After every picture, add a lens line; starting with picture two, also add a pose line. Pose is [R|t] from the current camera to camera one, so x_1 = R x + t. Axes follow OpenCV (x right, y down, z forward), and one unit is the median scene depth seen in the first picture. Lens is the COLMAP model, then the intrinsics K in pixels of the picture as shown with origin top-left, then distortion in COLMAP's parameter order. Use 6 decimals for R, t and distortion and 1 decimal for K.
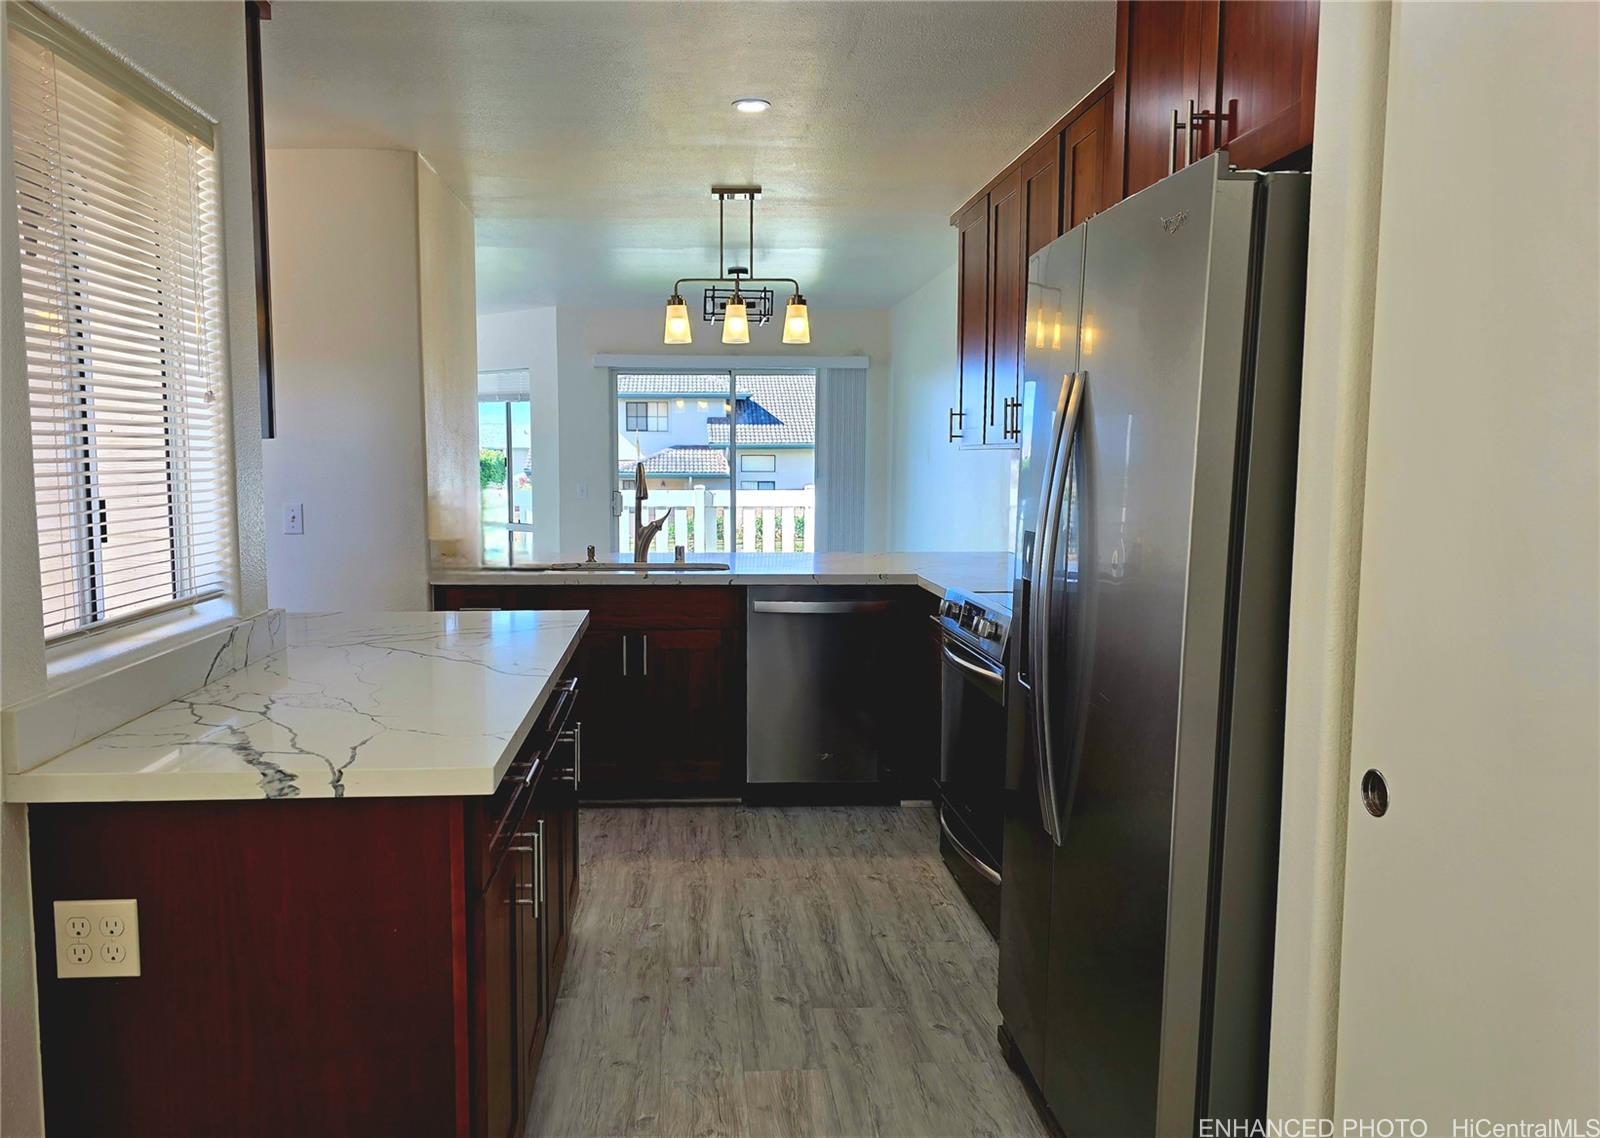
lens RADIAL K [[1256.2, 0, 792.7], [0, 1256.2, 591.2], [0, 0, 1]] dist [0.131974, -0.299552]
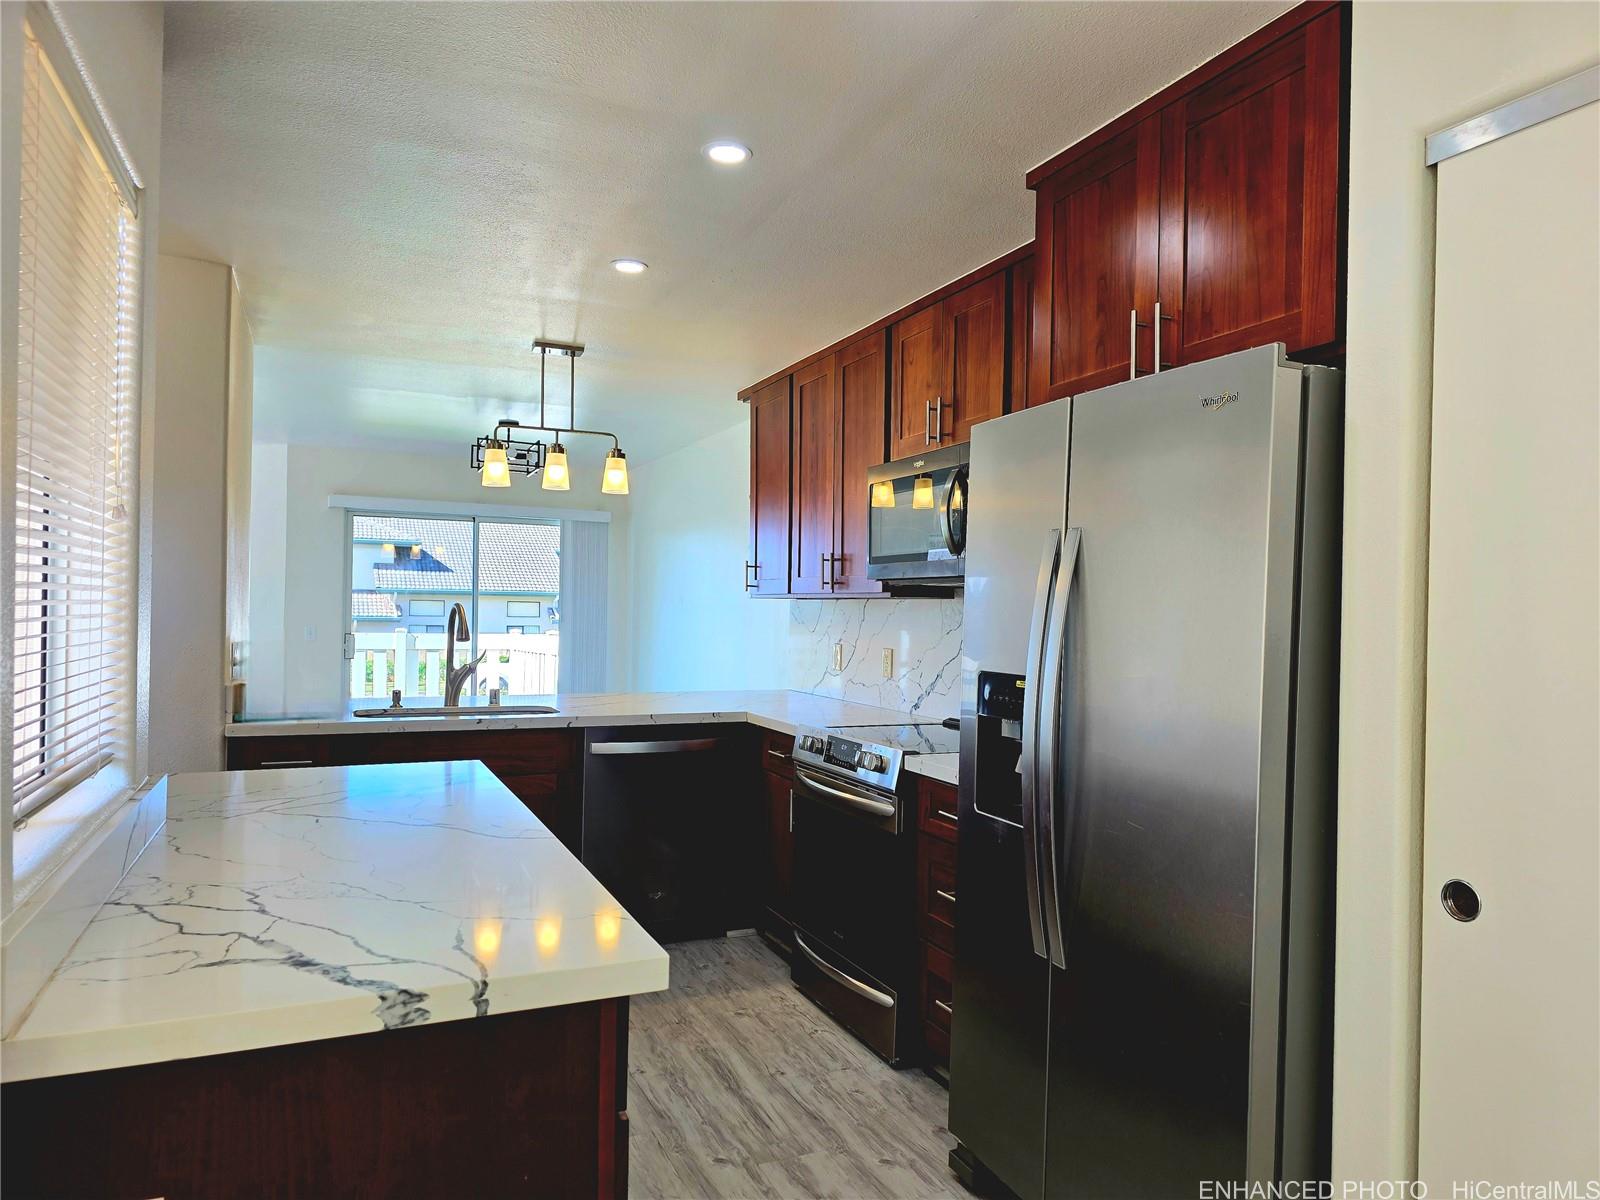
lens RADIAL K [[1085.2, 0, 861.1], [0, 1085.2, 619.2], [0, 0, 1]] dist [0.101555, -0.141316]
pose [[0.924263, 0.012556, 0.381550, -0.198961], [0.023862, 0.995604, -0.090567, -0.007565], [-0.381010, 0.092812, 0.919901, 0.127972]]
